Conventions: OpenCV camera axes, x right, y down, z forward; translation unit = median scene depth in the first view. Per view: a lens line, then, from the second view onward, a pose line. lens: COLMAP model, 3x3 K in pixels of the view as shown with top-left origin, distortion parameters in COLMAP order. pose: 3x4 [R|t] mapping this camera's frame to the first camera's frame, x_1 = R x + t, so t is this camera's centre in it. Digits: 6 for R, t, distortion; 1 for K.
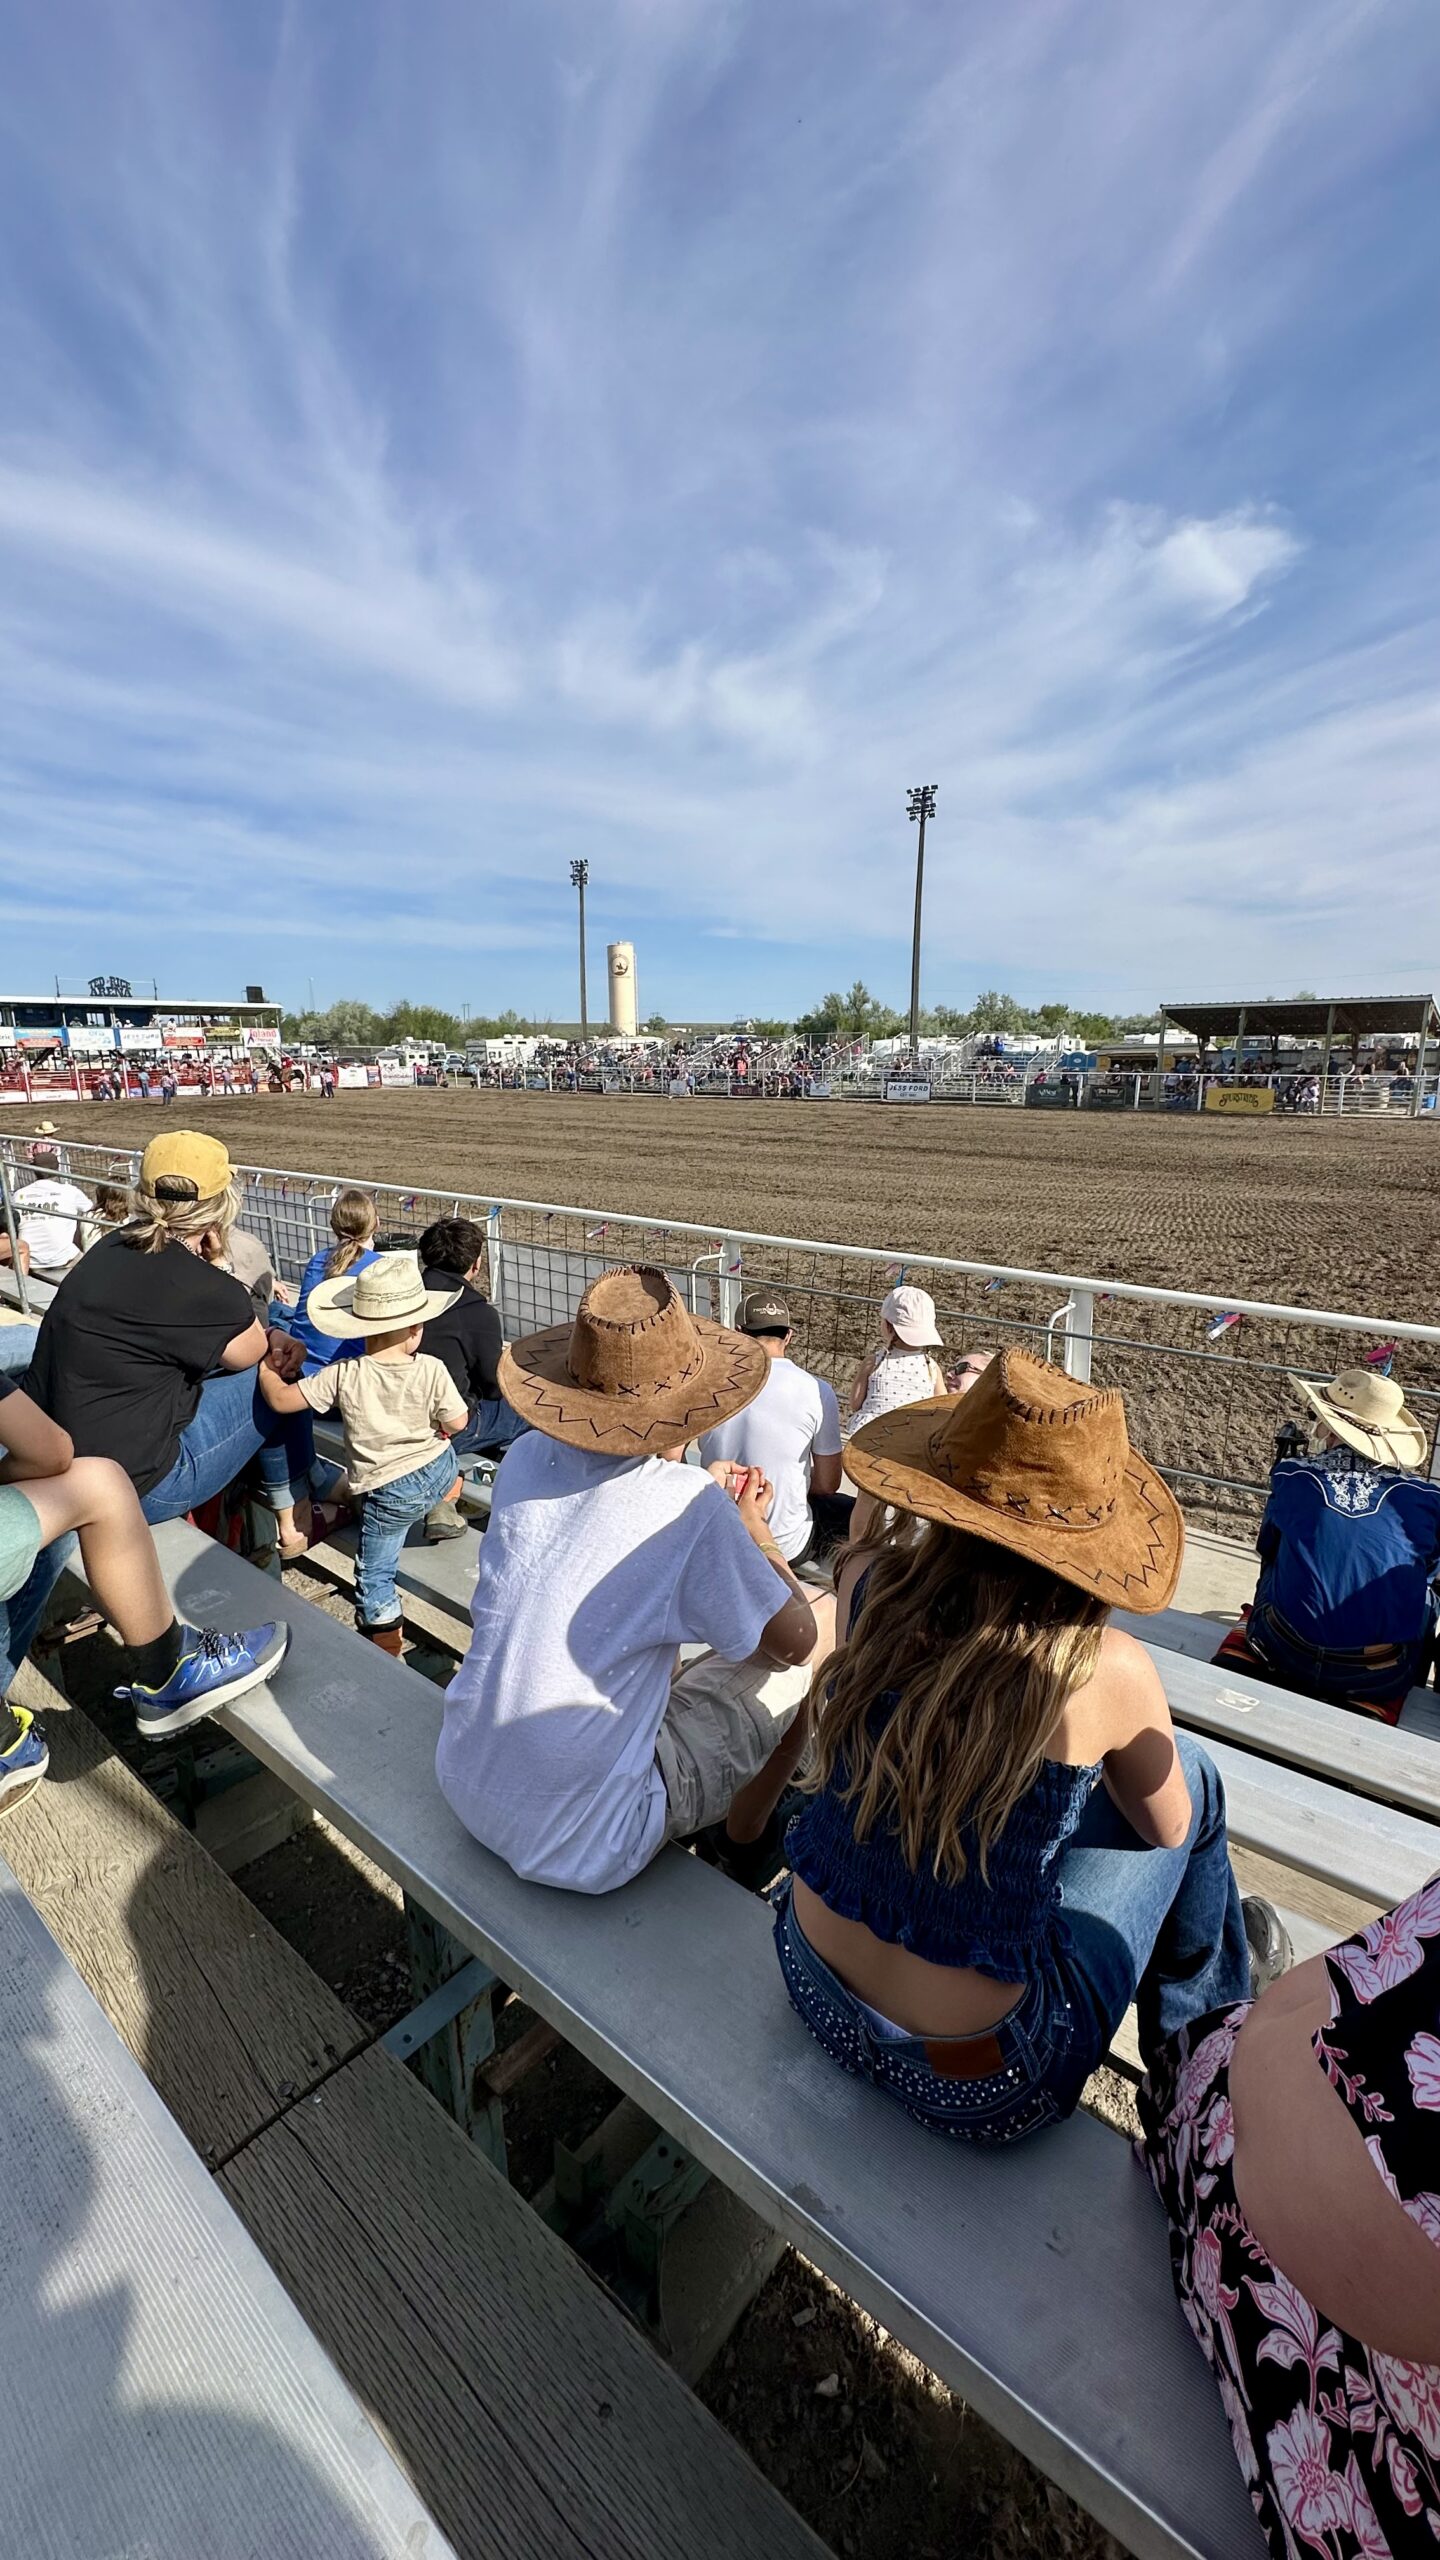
lens RADIAL K [[1018.7, 0, 715.8], [0, 1018.7, 1283.3], [0, 0, 1]] dist [0.000198, 0.000508]
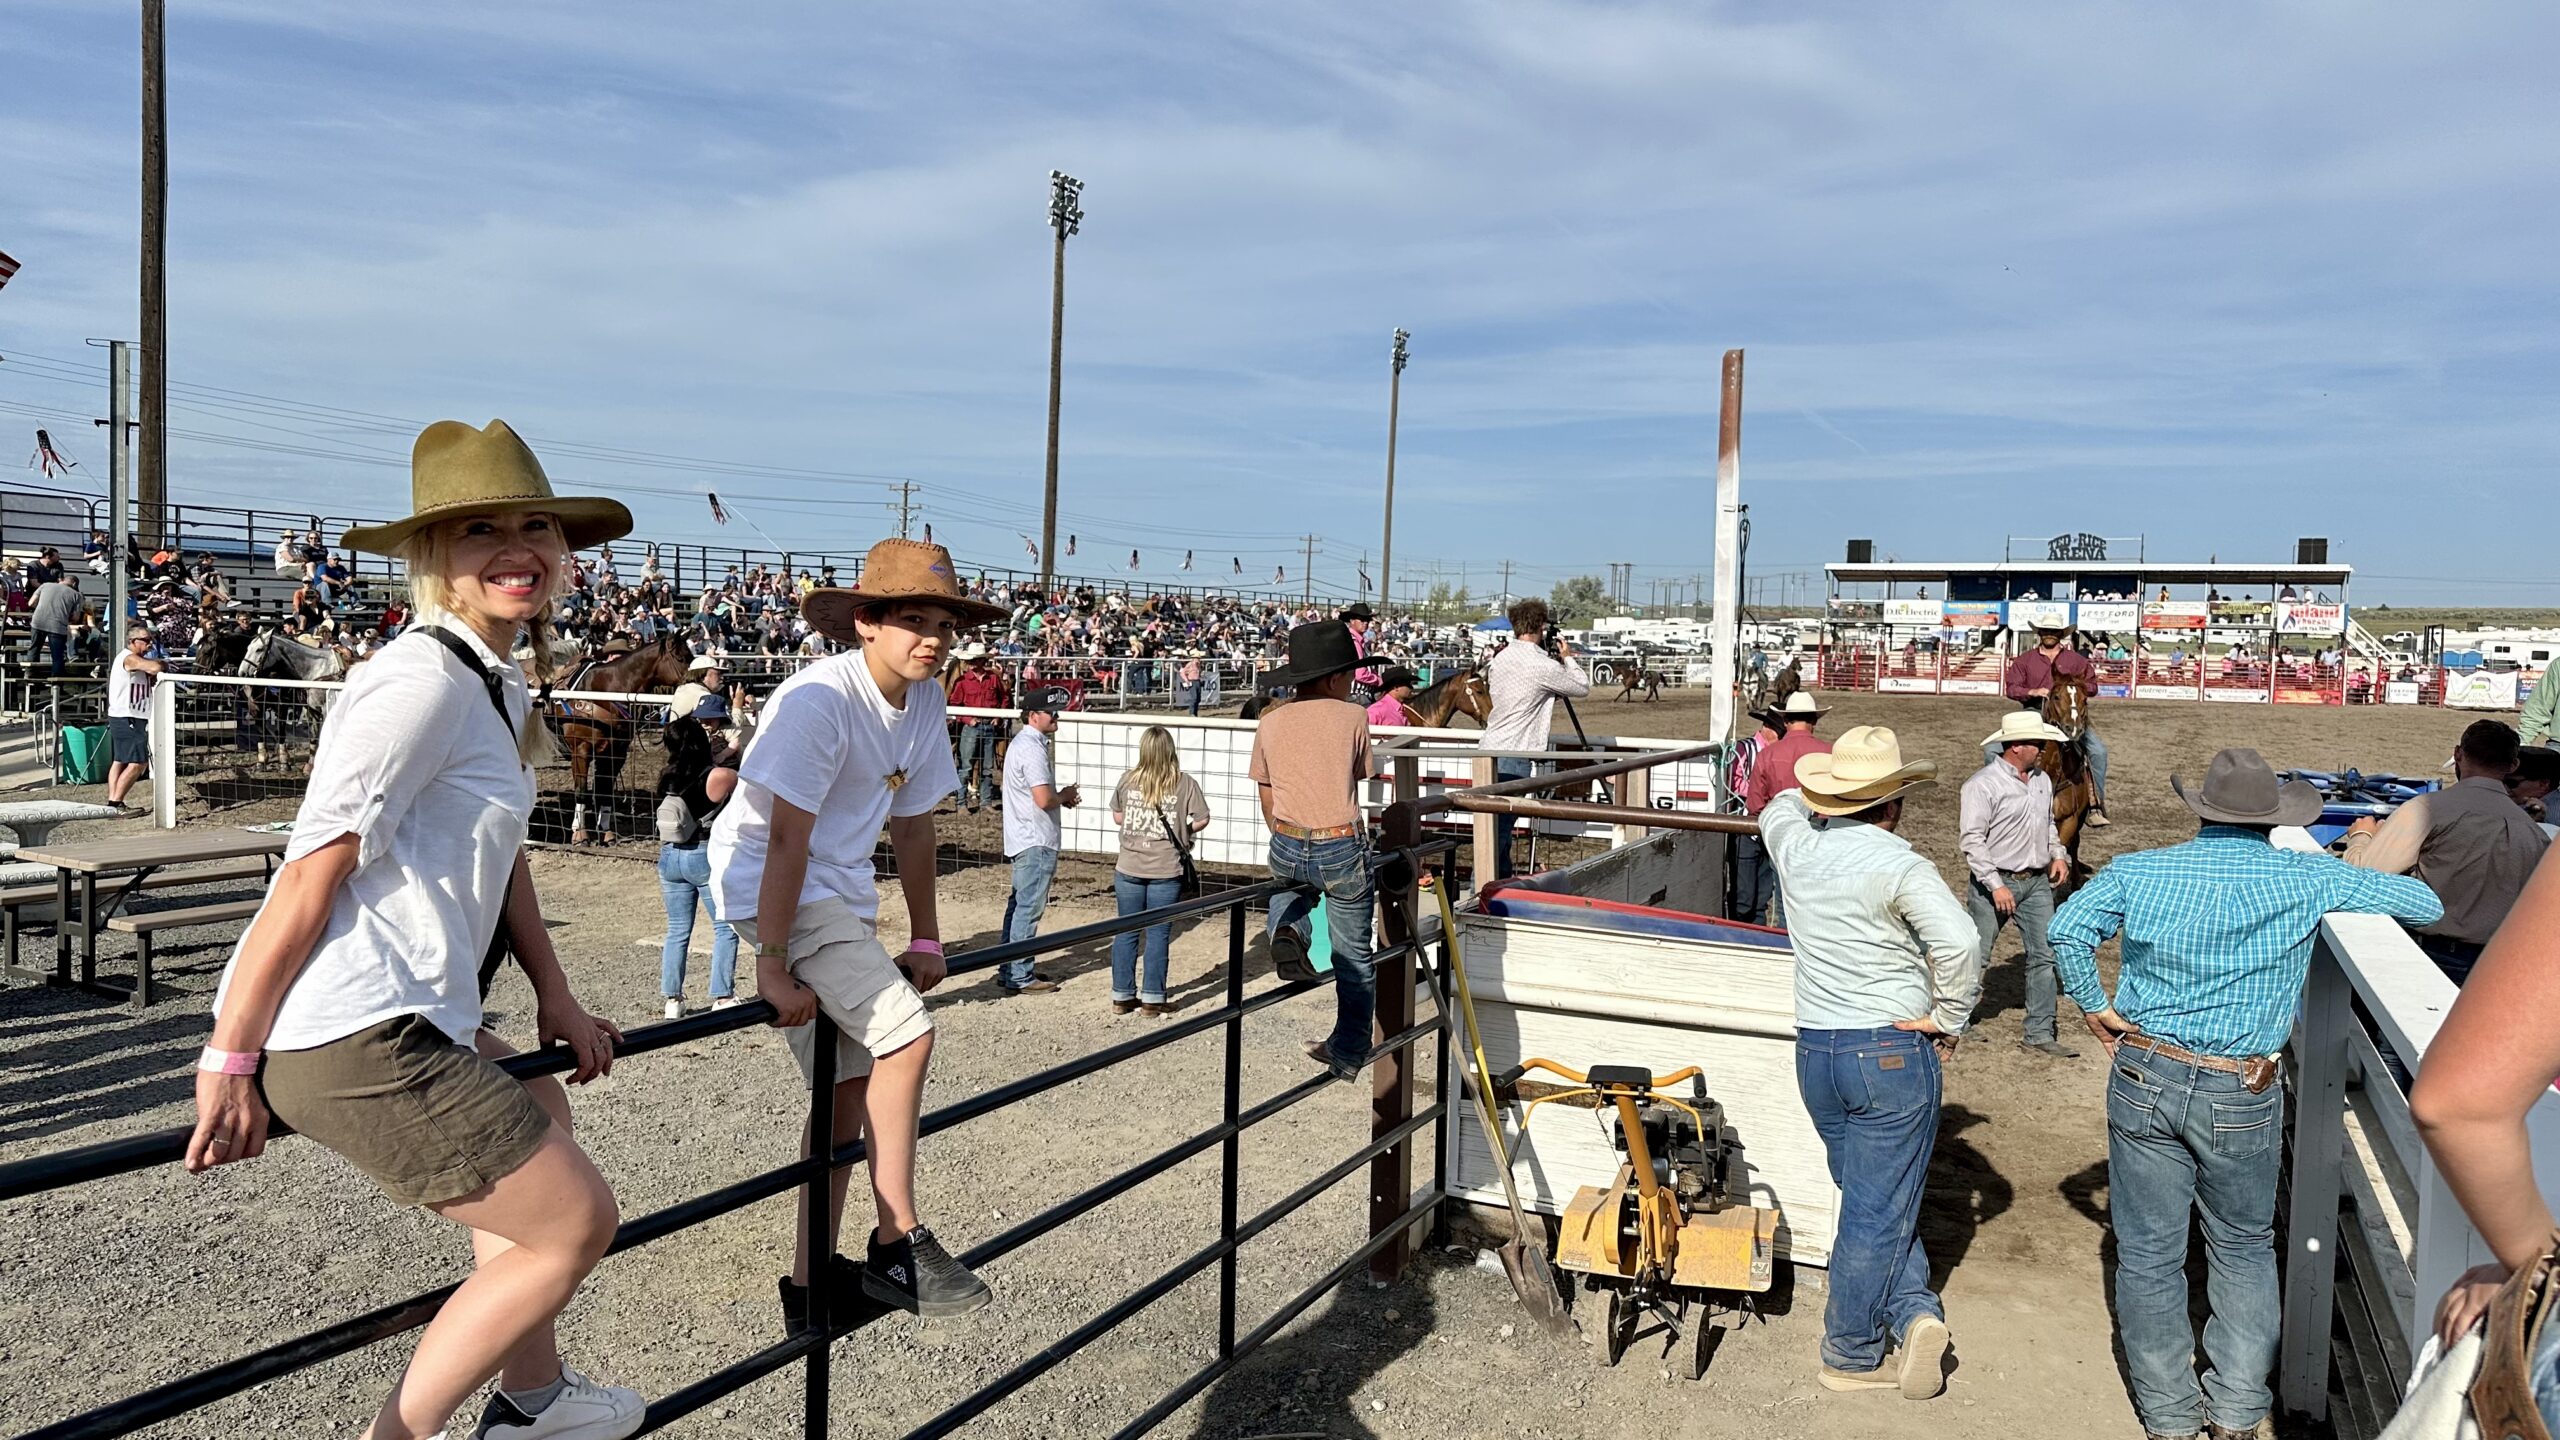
lens RADIAL K [[1804.7, 0, 1276.1], [0, 1804.7, 715.4], [0, 0, 1]] dist [0.043265, -0.007193]
pose [[0.239707, 0.057227, -0.969157, 0.438040], [-0.244350, 0.969682, -0.003178, -0.023401], [0.939592, 0.237575, 0.246423, 0.133588]]
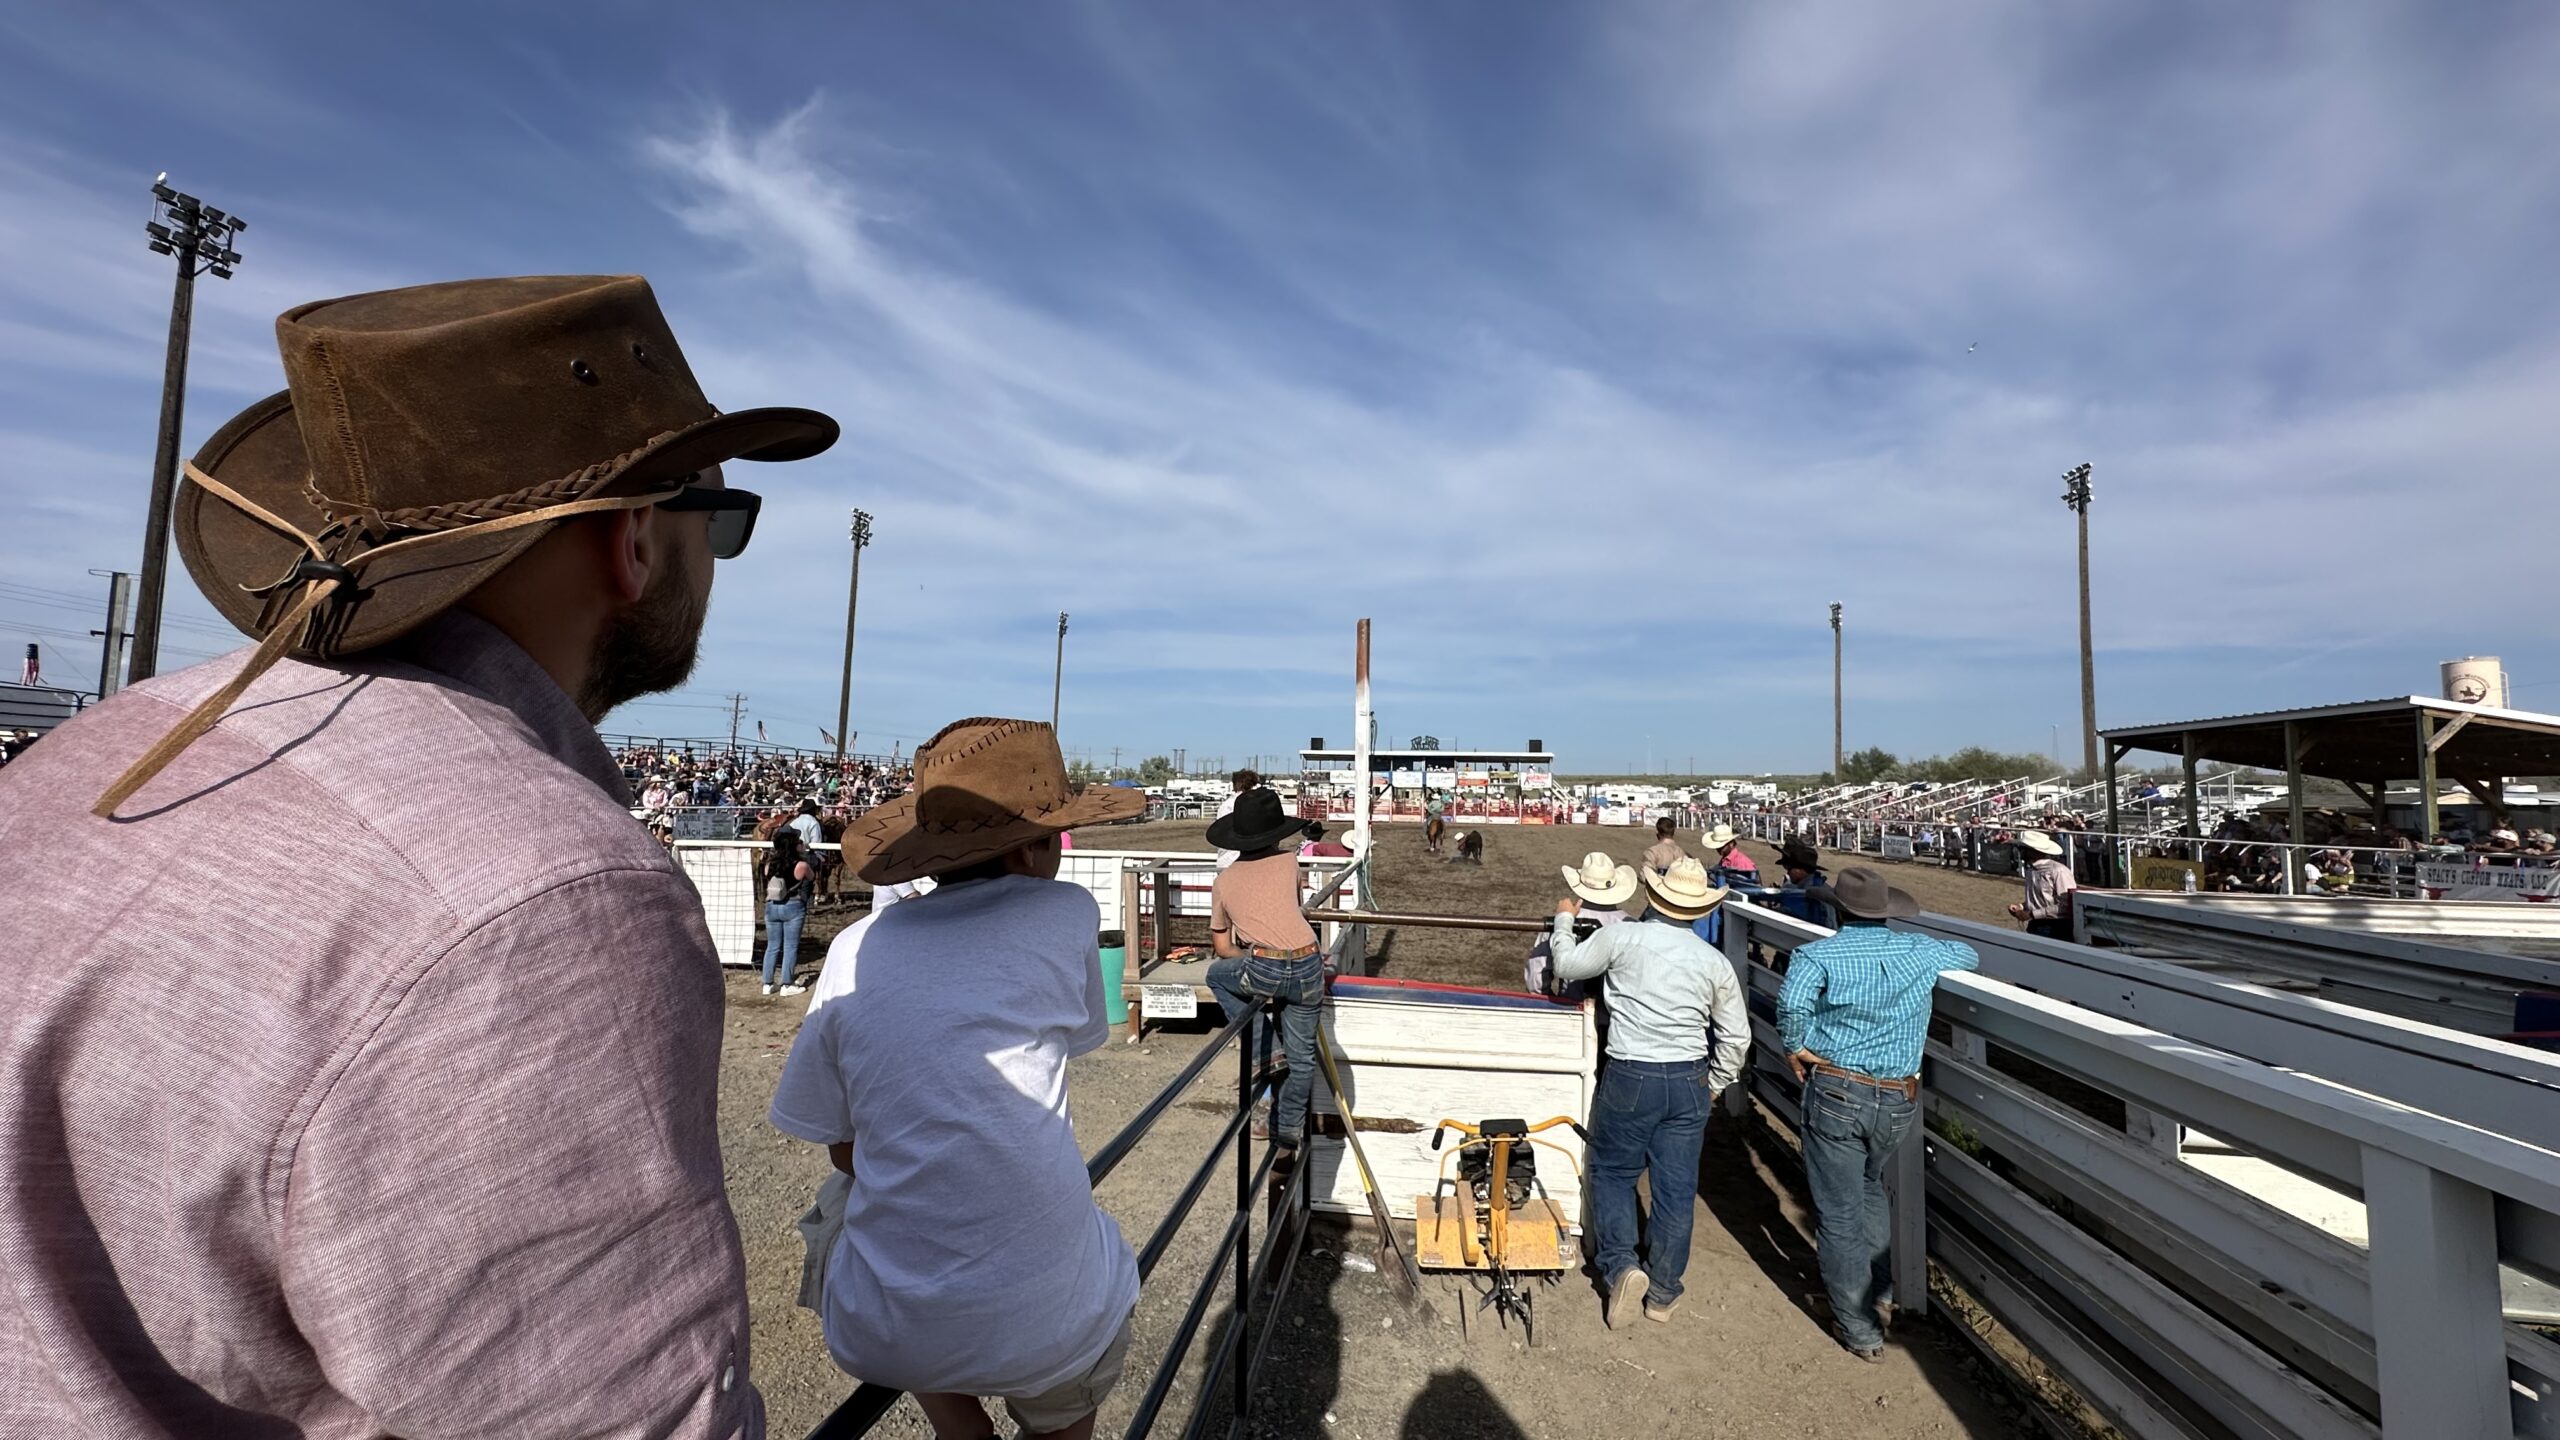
lens RADIAL K [[1018.7, 0, 1274.9], [0, 1018.7, 725.6], [0, 0, 1]] dist [0.000198, 0.000508]
pose [[0.510693, -0.041306, -0.858770, 0.402554], [-0.216717, 0.960408, -0.175072, -0.020535], [0.832001, 0.275518, 0.481522, 0.122183]]
